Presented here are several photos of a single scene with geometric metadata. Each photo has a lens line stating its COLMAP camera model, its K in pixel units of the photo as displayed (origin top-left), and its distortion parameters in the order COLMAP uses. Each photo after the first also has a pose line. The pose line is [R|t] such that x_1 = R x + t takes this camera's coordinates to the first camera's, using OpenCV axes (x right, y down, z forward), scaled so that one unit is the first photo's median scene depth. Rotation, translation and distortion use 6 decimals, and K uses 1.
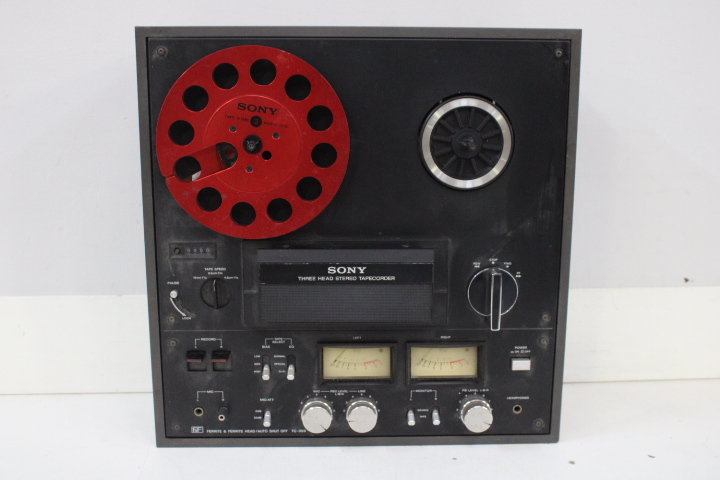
lens RADIAL K [[796.4, 0, 360.0], [0, 796.4, 240.0], [0, 0, 1]] dist [-0.104809, 0.049696]
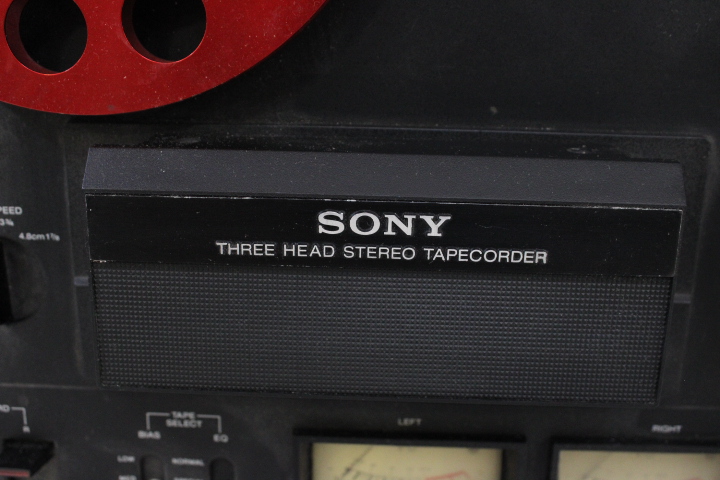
lens RADIAL K [[796.4, 0, 360.0], [0, 796.4, 240.0], [0, 0, 1]] dist [-0.104809, 0.049696]
pose [[0.997678, 0.031090, -0.060593, -0.006741], [-0.027349, 0.997725, 0.061626, 0.024627], [0.062371, -0.059825, 0.996258, 0.674710]]
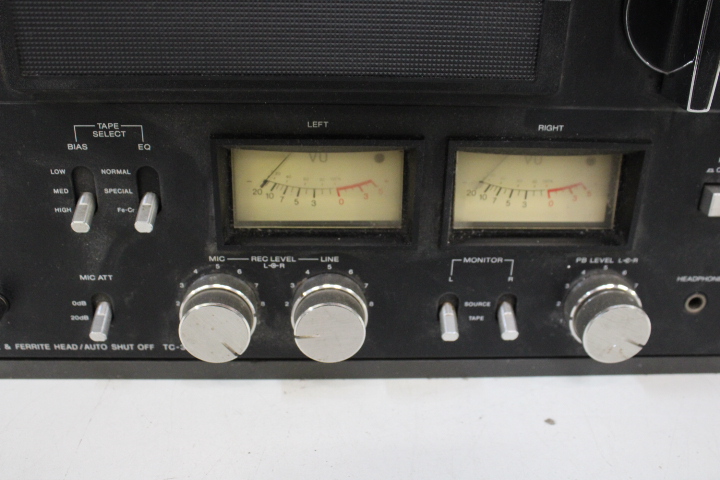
lens RADIAL K [[739.7, 0, 360.0], [0, 739.7, 240.0], [0, 0, 1]] dist [-0.145817, 0.153529]
pose [[0.999763, 0.012421, 0.017880, 0.011039], [-0.016608, 0.966149, 0.257449, 0.087635], [-0.014077, -0.257685, 0.966127, 0.663175]]
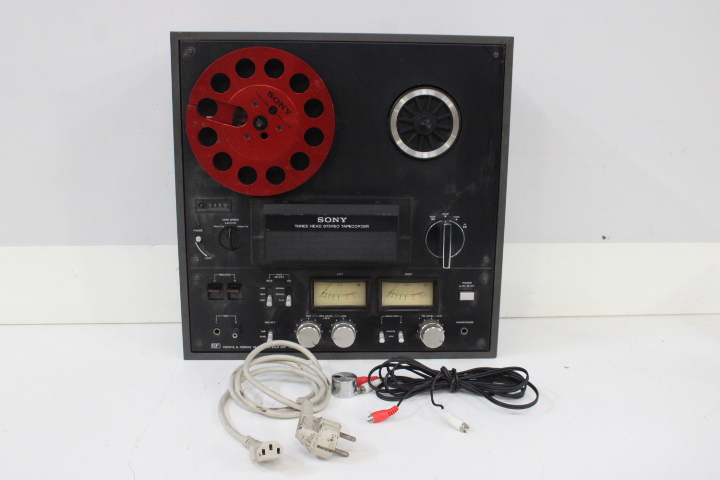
lens RADIAL K [[718.6, 0, 360.0], [0, 718.6, 240.0], [0, 0, 1]] dist [-0.118225, 0.010283]
pose [[0.999865, 0.005435, 0.015514, 0.010571], [-0.005798, 0.999709, 0.023436, 0.040713], [-0.015382, -0.023523, 0.999605, -0.168948]]
